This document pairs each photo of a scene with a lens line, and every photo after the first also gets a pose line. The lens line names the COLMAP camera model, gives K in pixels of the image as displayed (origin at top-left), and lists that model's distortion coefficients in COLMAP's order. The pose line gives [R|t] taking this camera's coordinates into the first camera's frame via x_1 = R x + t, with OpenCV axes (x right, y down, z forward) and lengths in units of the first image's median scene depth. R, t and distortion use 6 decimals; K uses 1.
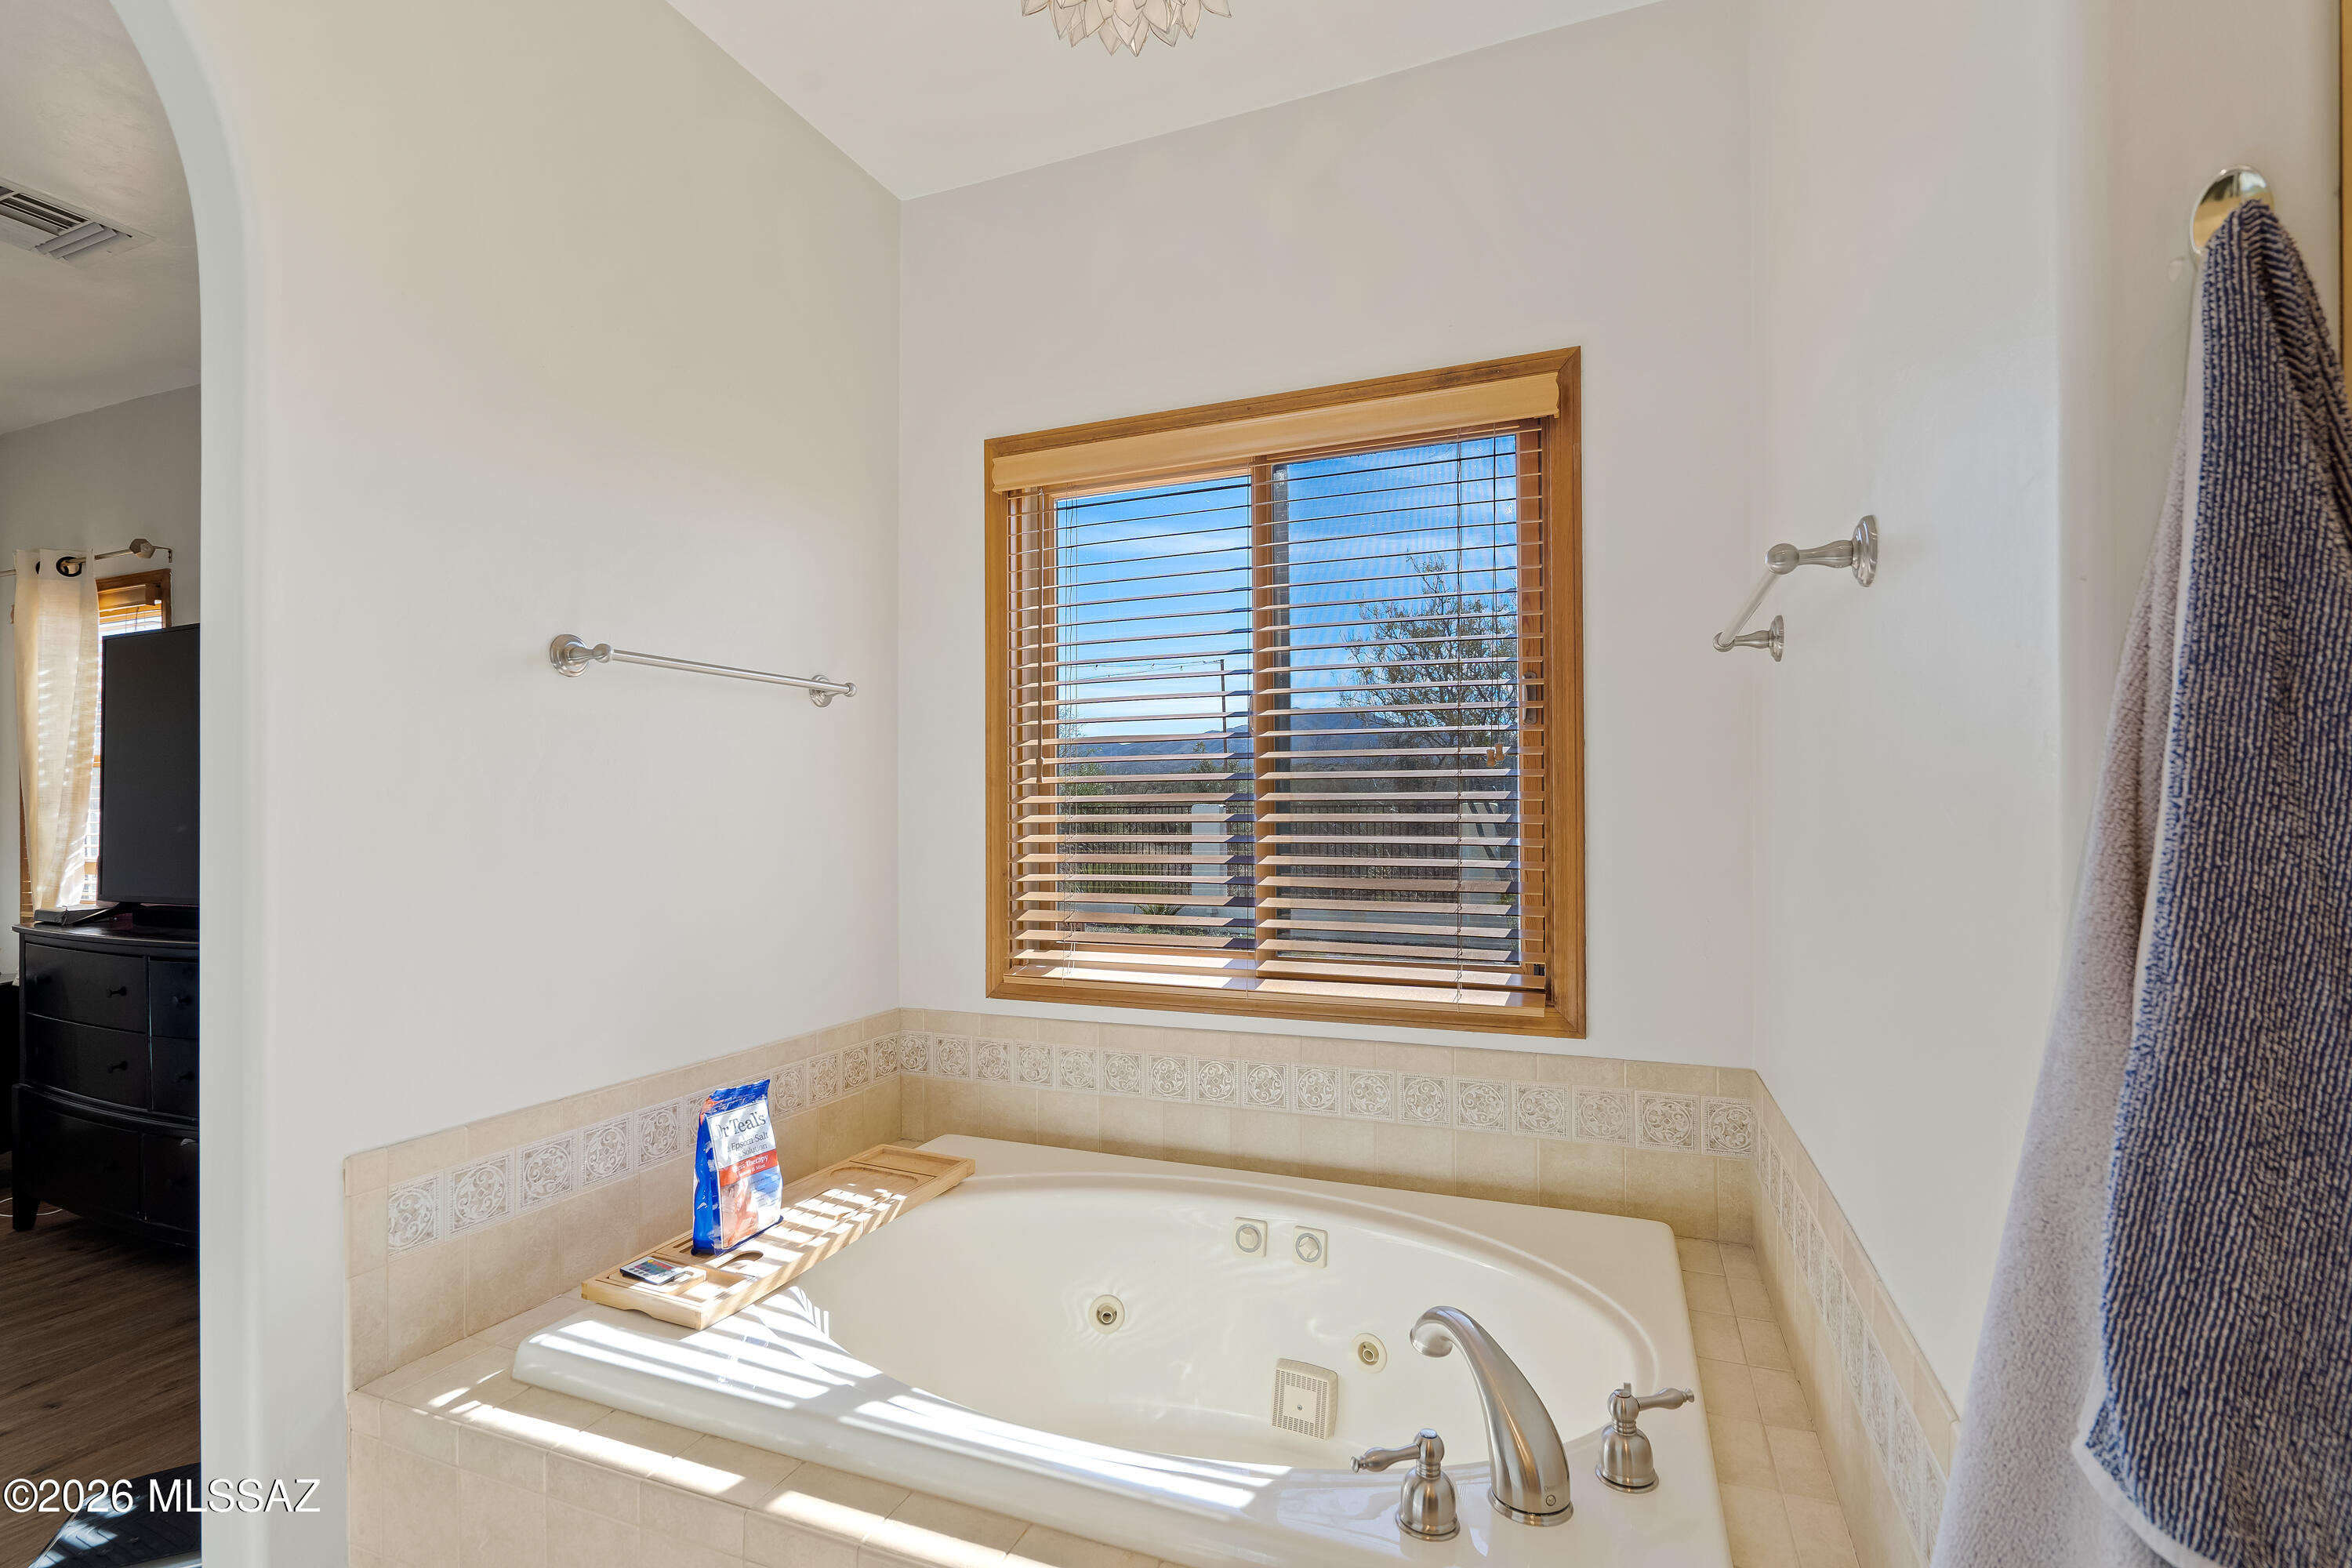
lens RADIAL K [[1076.6, 0, 1172.9], [0, 1076.6, 808.0], [0, 0, 1]] dist [-0.002262, 0.000591]
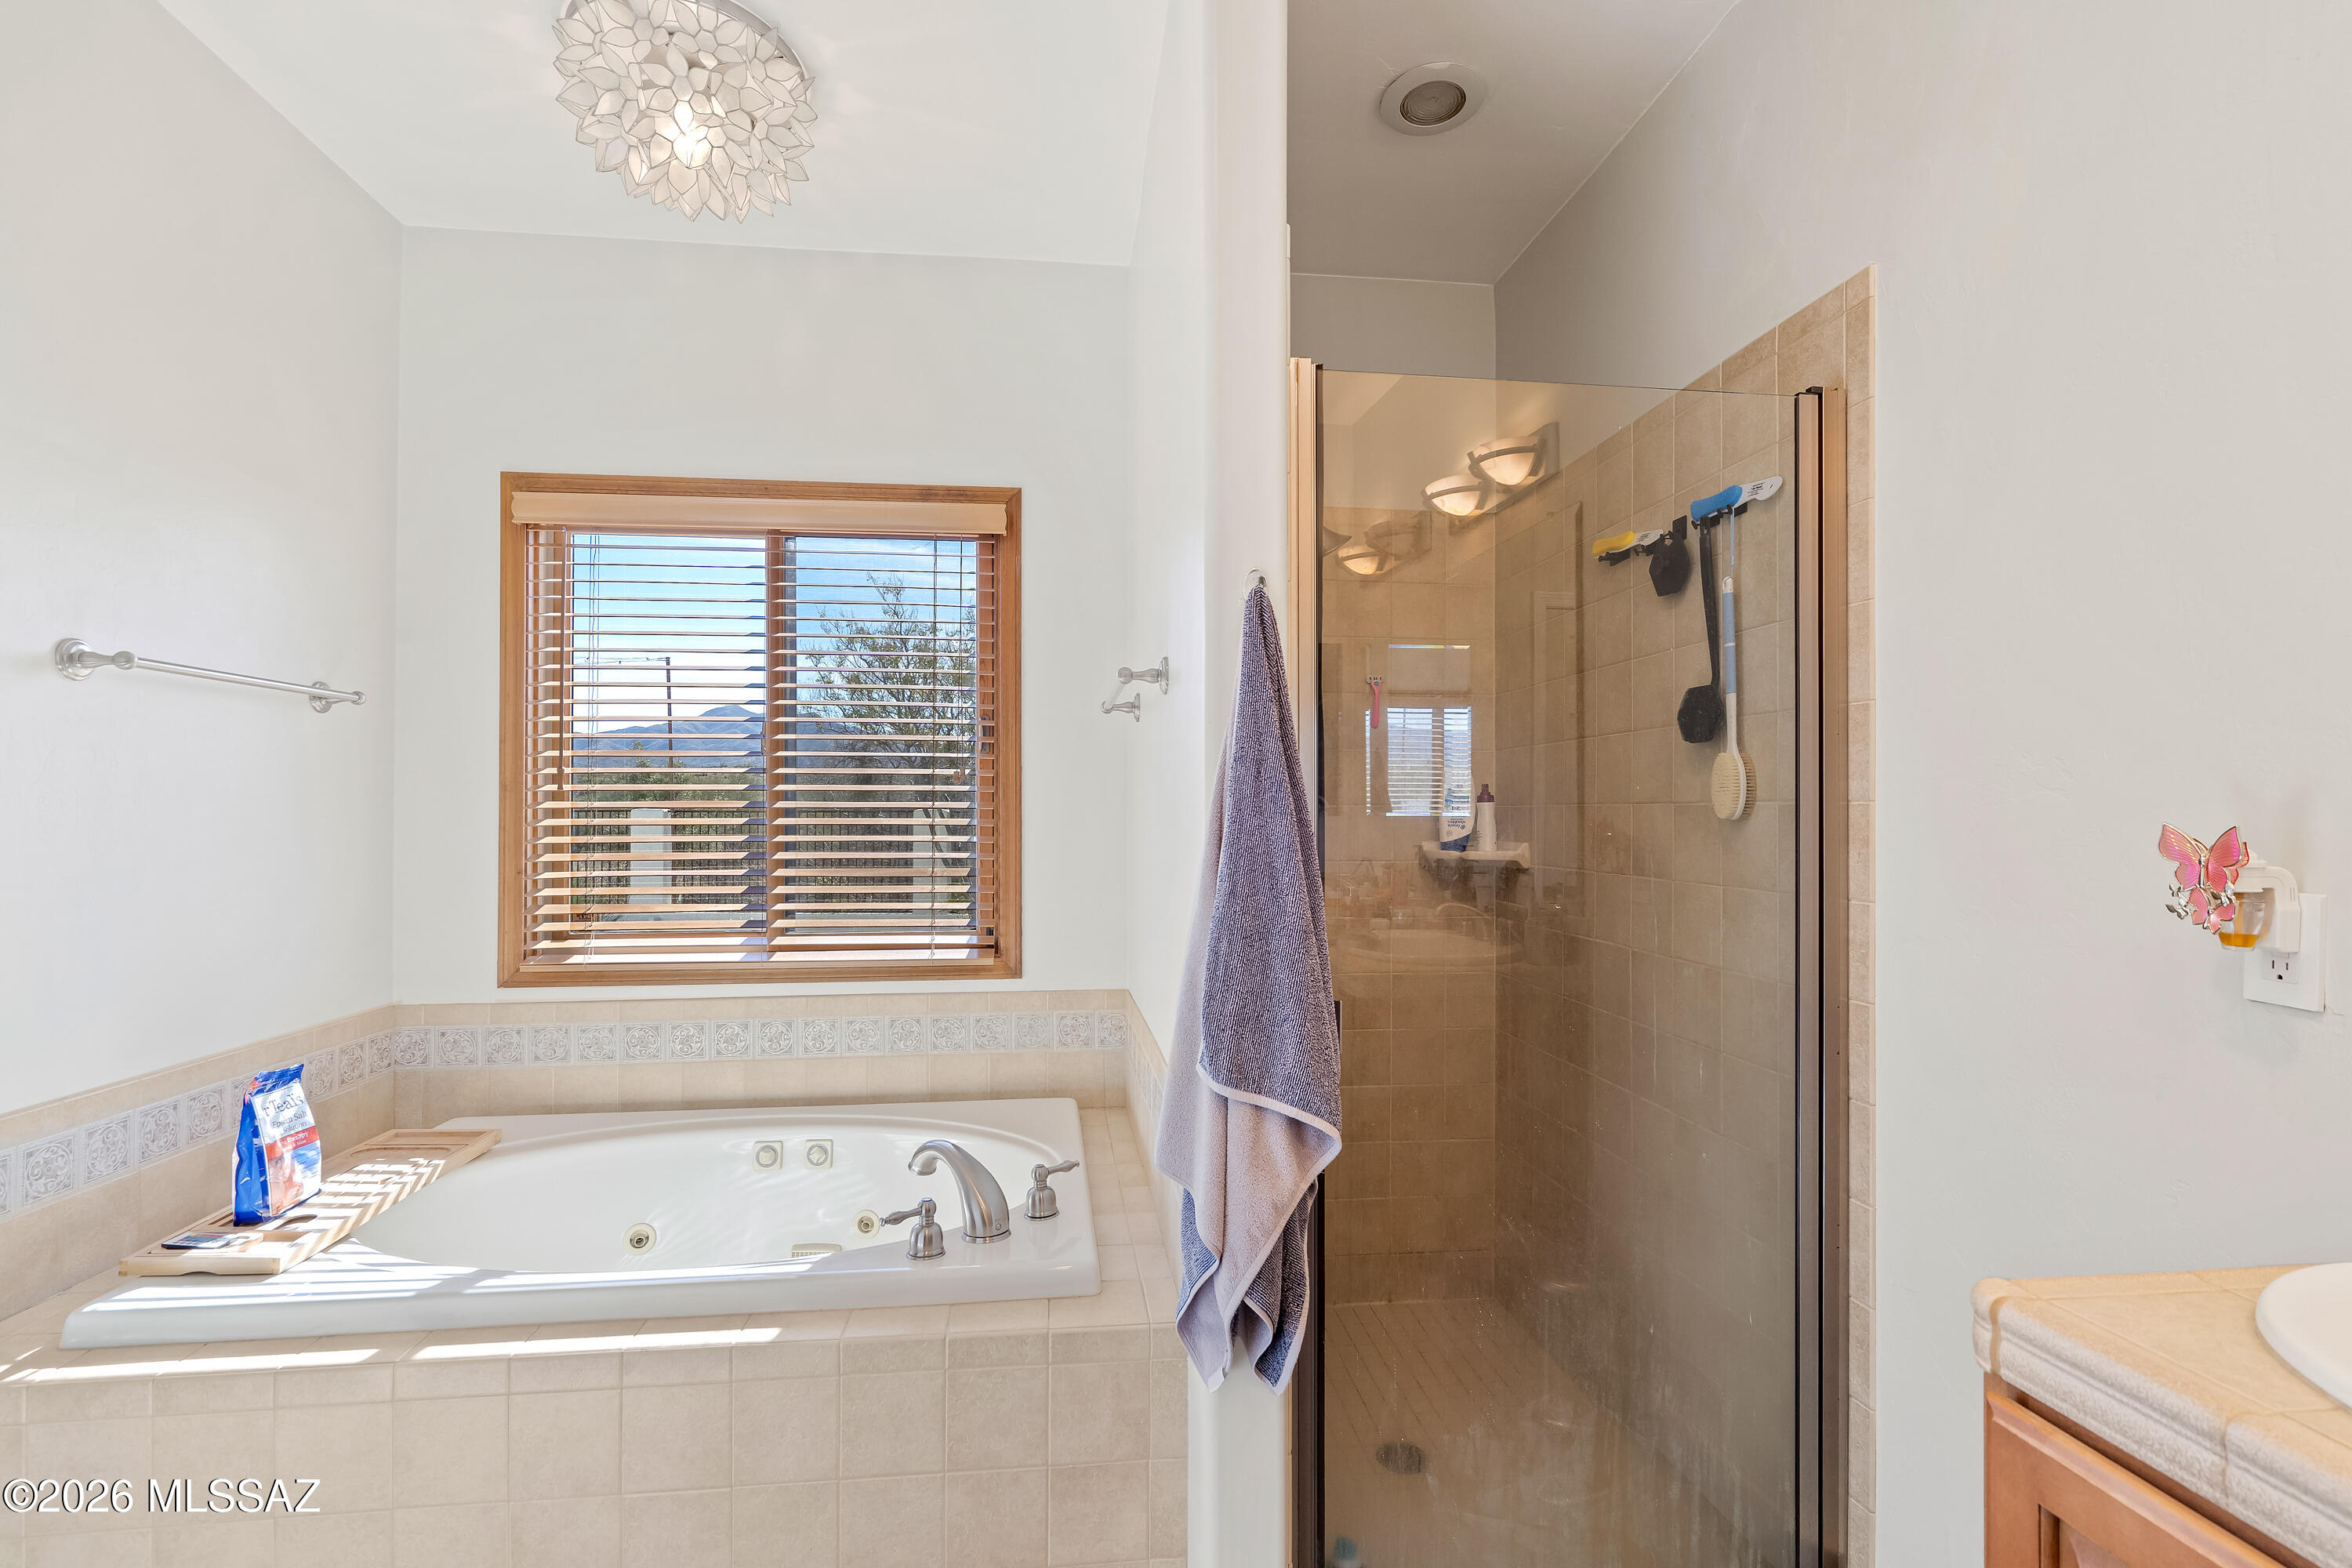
lens RADIAL K [[1076.6, 0, 1177.2], [0, 1076.6, 808.1], [0, 0, 1]] dist [-0.002262, 0.000591]
pose [[0.875332, 0.007129, 0.483469, -0.121900], [-0.004676, 0.999969, -0.006279, -0.000591], [-0.483499, 0.003236, 0.875339, -0.335149]]
